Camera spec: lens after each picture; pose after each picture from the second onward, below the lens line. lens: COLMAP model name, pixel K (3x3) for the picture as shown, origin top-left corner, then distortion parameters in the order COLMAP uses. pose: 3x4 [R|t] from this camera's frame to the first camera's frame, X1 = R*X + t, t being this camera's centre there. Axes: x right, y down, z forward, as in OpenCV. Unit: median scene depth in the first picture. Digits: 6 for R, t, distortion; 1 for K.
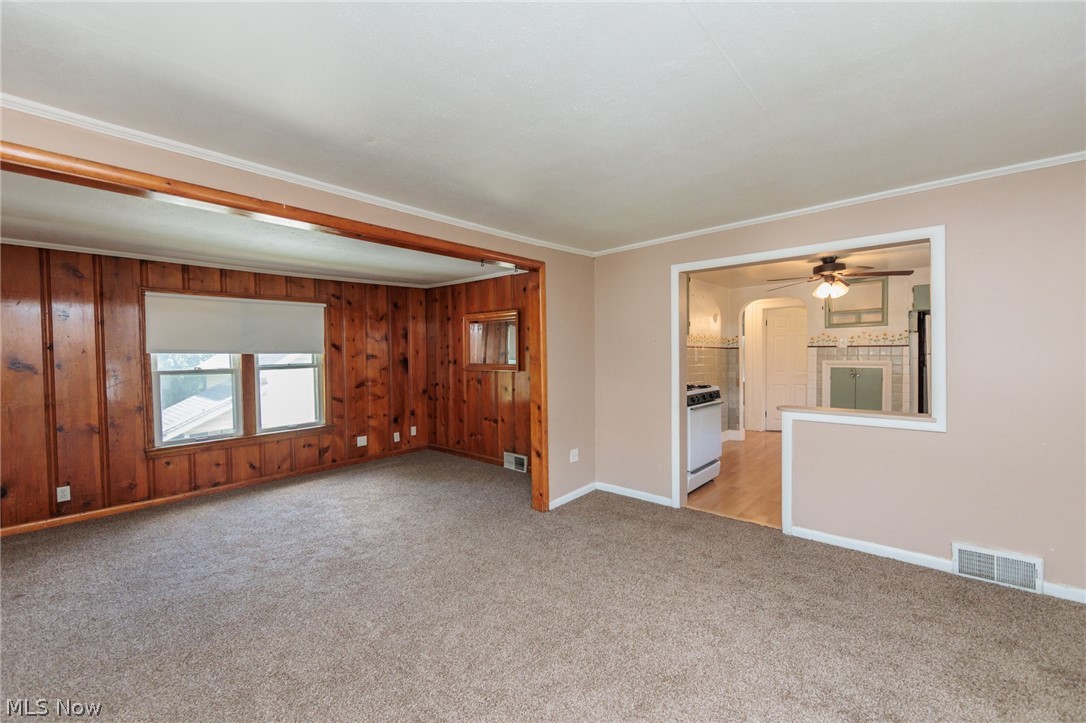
lens RADIAL K [[429.2, 0, 535.7], [0, 429.2, 365.3], [0, 0, 1]] dist [-0.007648, 0.000430]
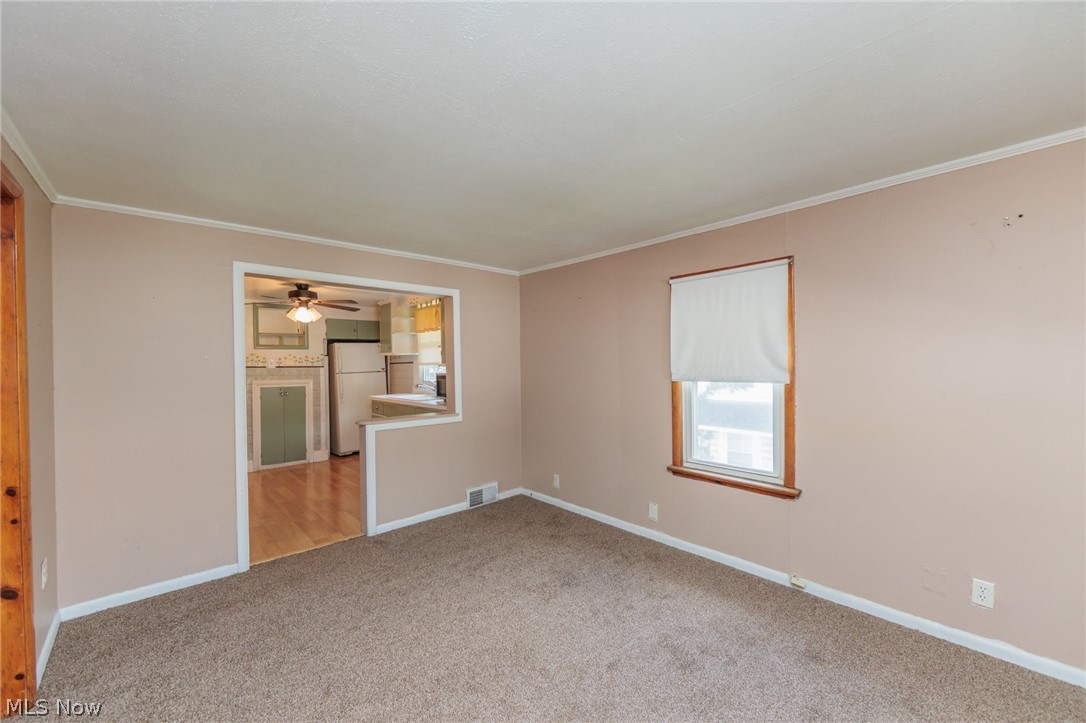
lens RADIAL K [[429.2, 0, 538.3], [0, 429.2, 366.6], [0, 0, 1]] dist [-0.007648, 0.000430]
pose [[0.100416, 0.007565, 0.994917, -0.325619], [0.040496, 0.999111, -0.011684, -0.007897], [-0.994121, 0.041463, 0.100021, 0.306392]]
